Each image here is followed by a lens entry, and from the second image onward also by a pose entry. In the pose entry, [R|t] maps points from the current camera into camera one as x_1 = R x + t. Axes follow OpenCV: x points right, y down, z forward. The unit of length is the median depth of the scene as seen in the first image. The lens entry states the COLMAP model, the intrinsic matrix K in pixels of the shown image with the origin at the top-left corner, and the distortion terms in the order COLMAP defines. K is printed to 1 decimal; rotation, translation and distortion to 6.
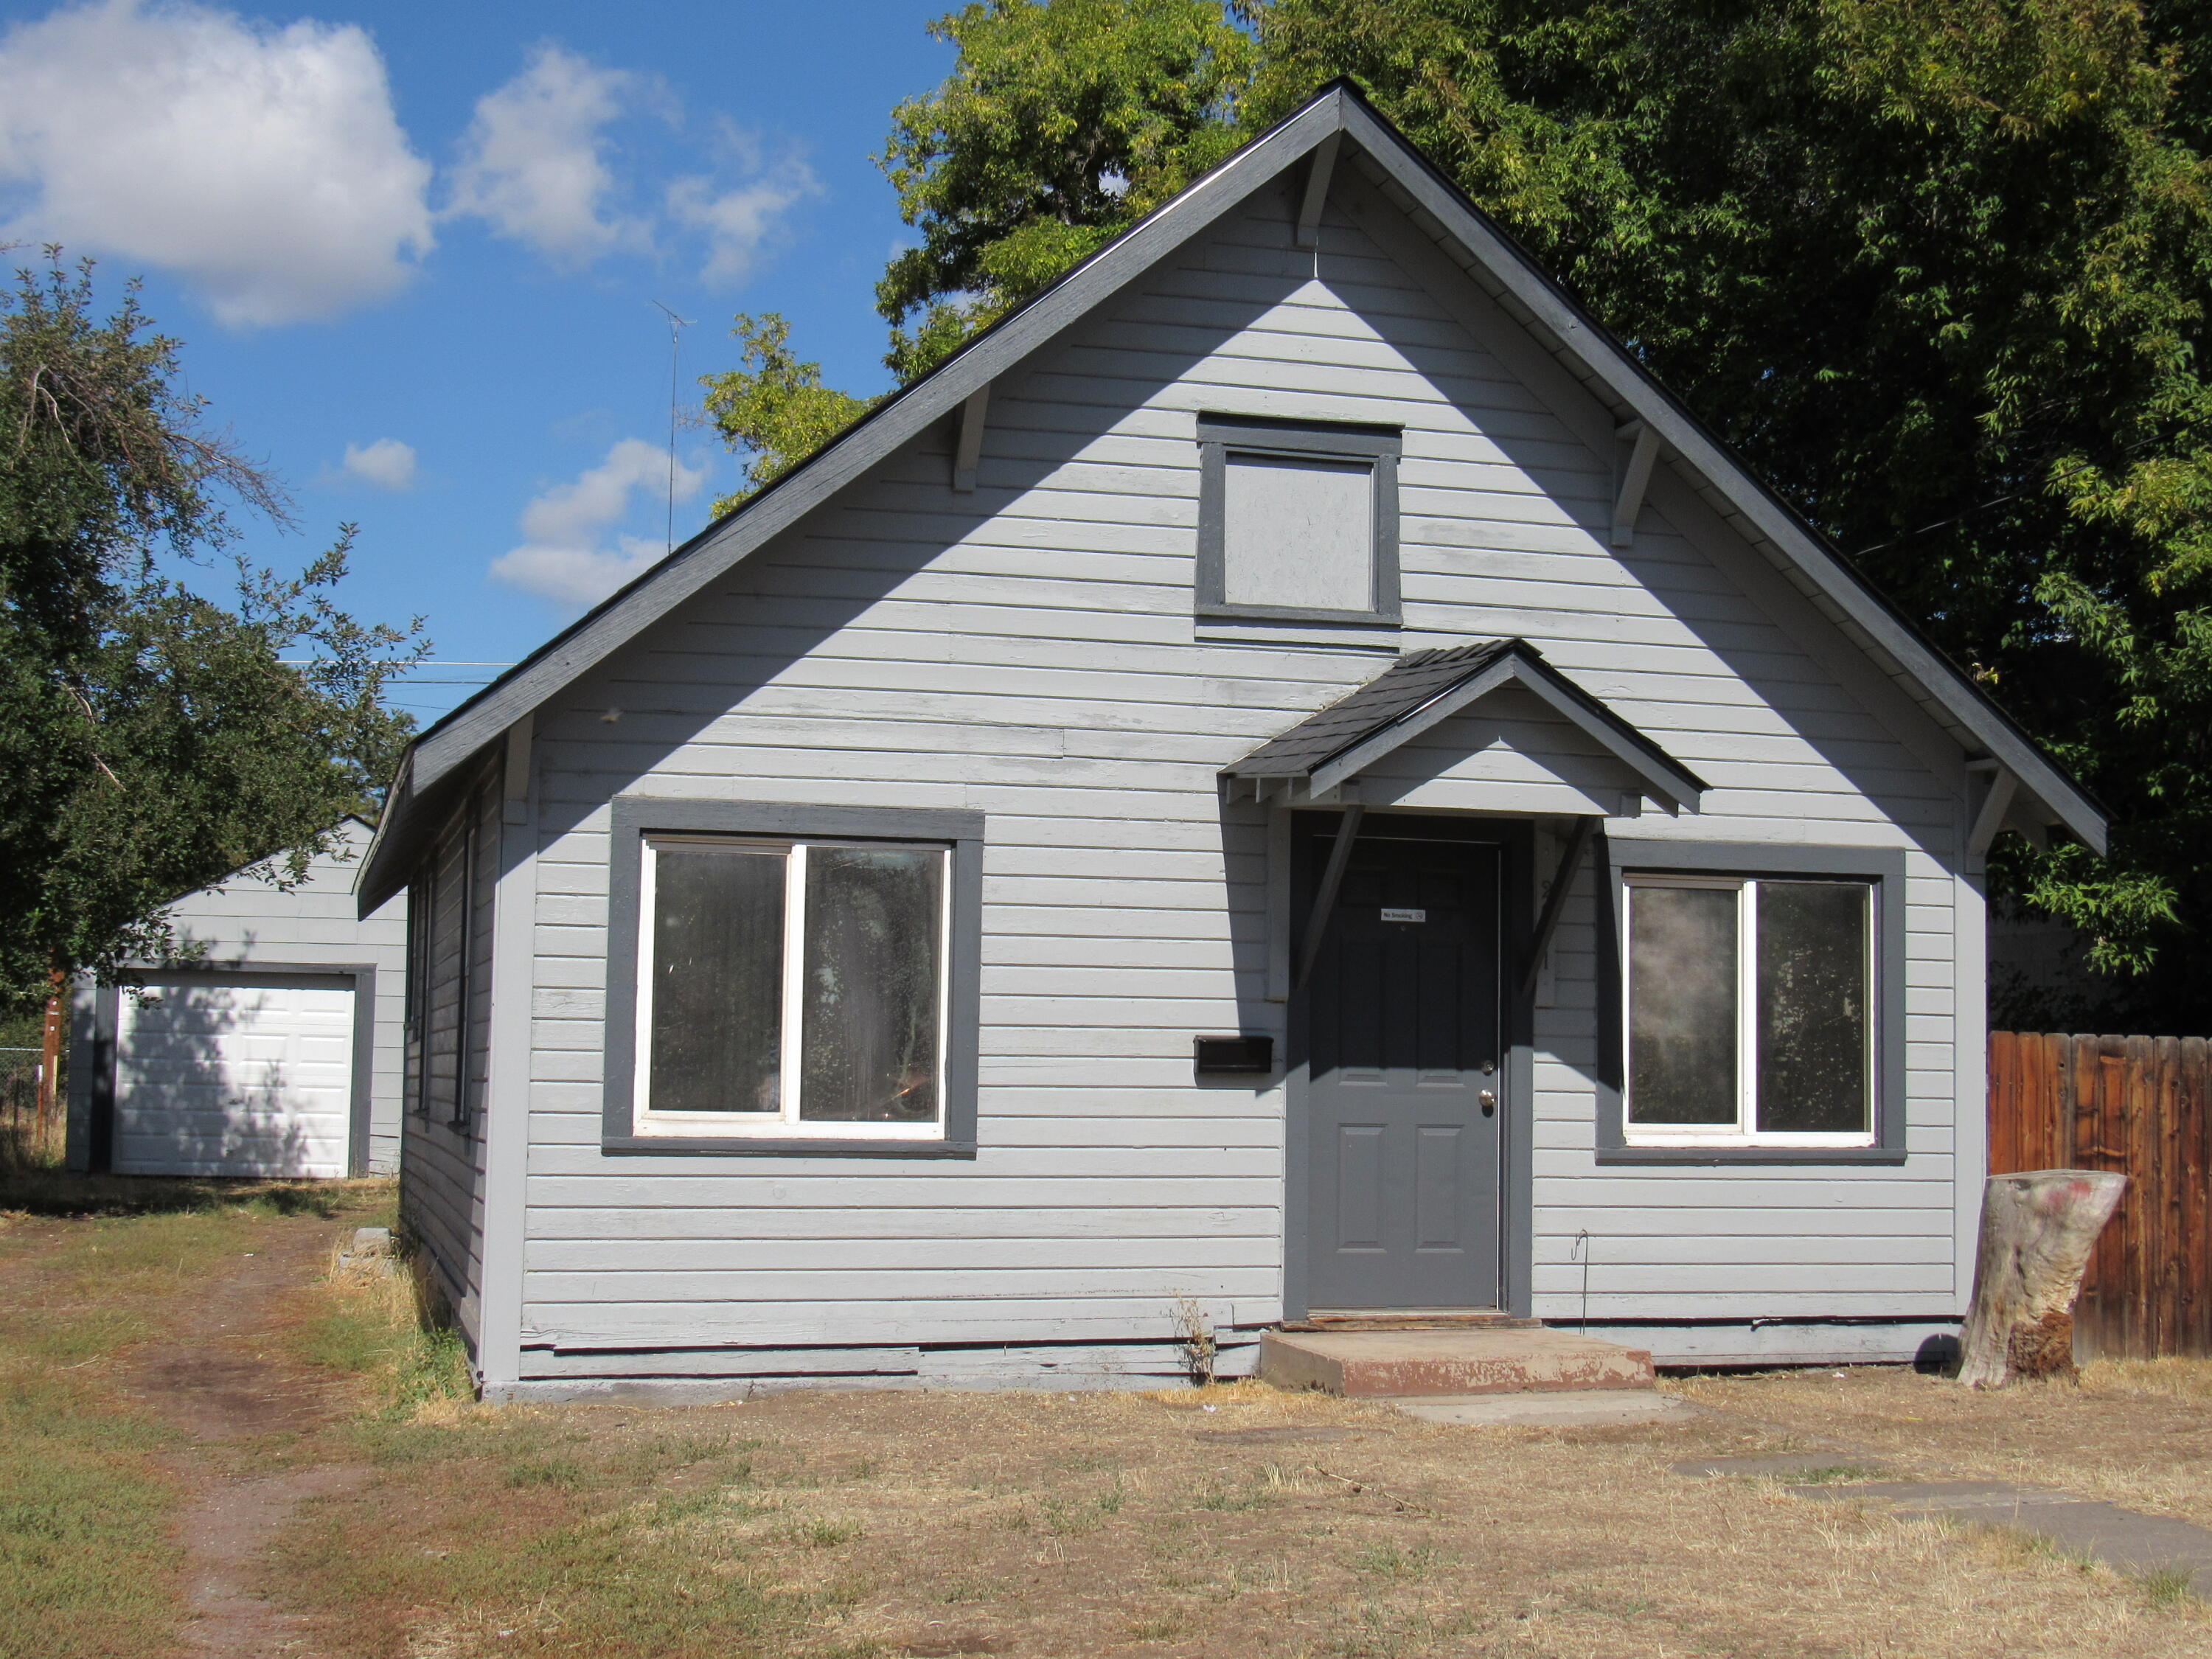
lens RADIAL K [[2986.7, 0, 1106.0], [0, 2986.7, 829.5], [0, 0, 1]] dist [-0.092051, 0.031490]
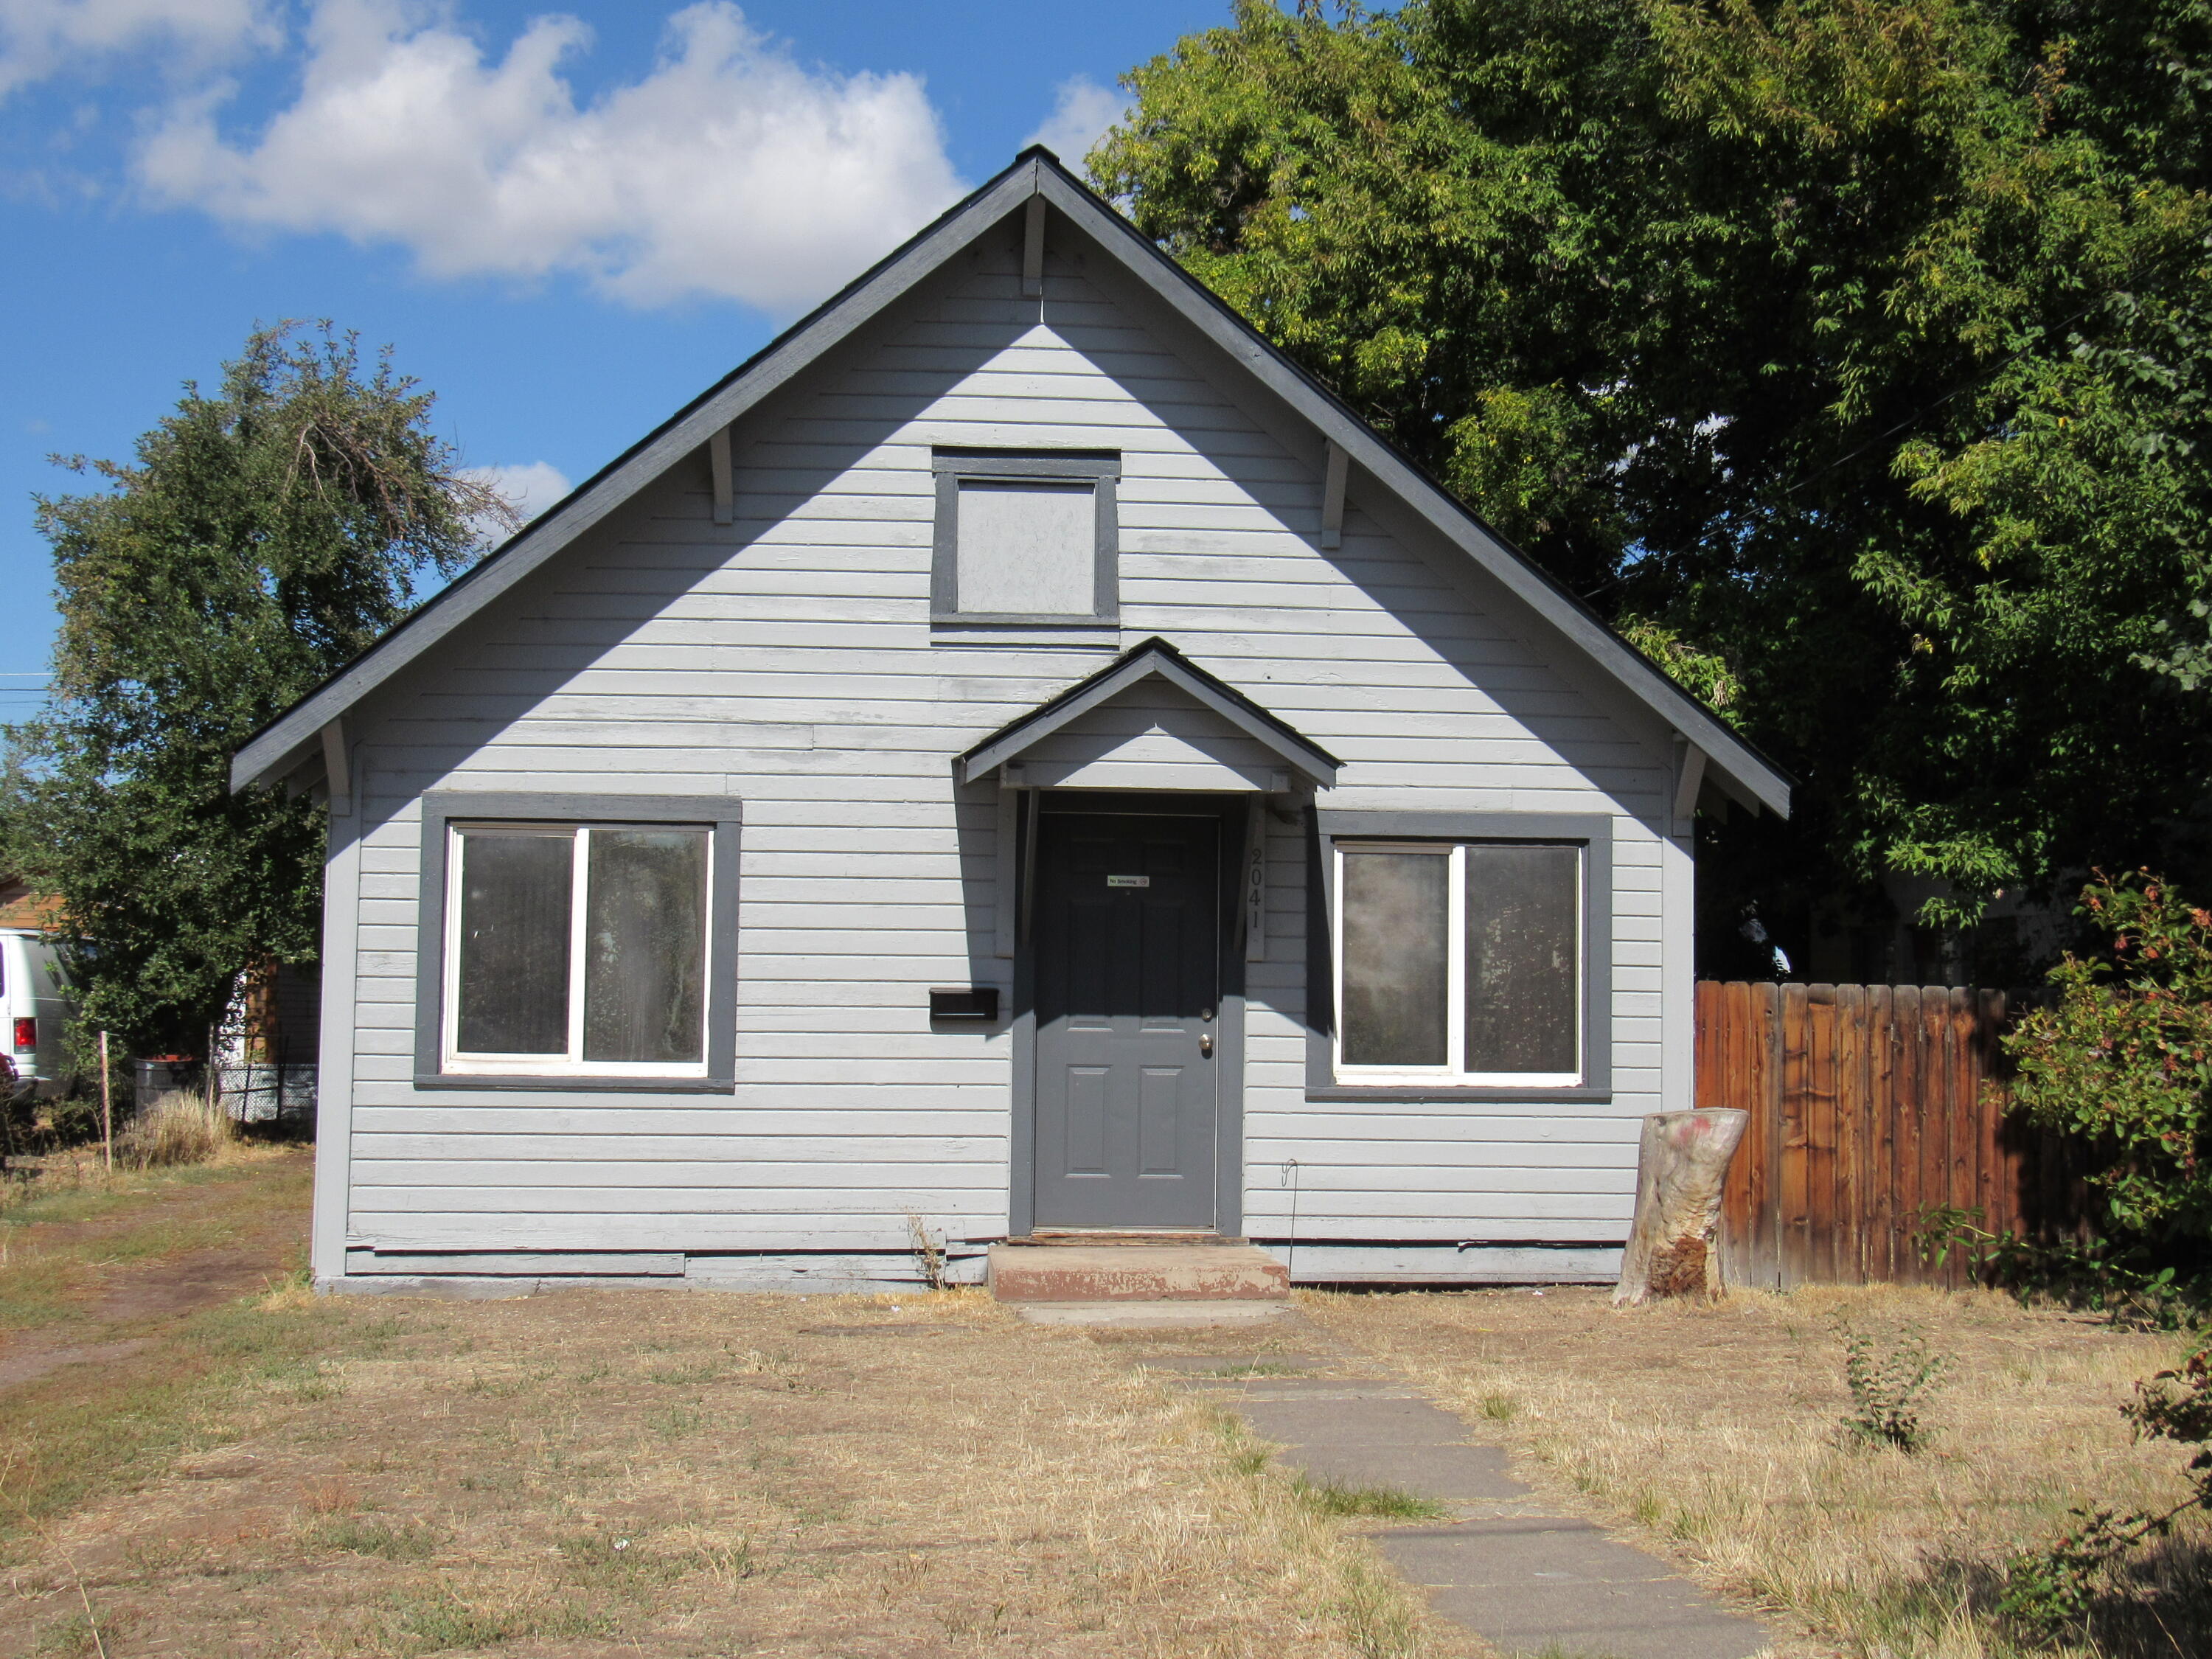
lens RADIAL K [[2784.9, 0, 1106.0], [0, 2784.9, 829.5], [0, 0, 1]] dist [-0.082129, 0.013878]
pose [[0.982523, -0.016341, -0.185425, 0.288572], [0.018303, 0.999793, 0.008872, -0.000473], [0.185241, -0.012110, 0.982618, -0.042391]]
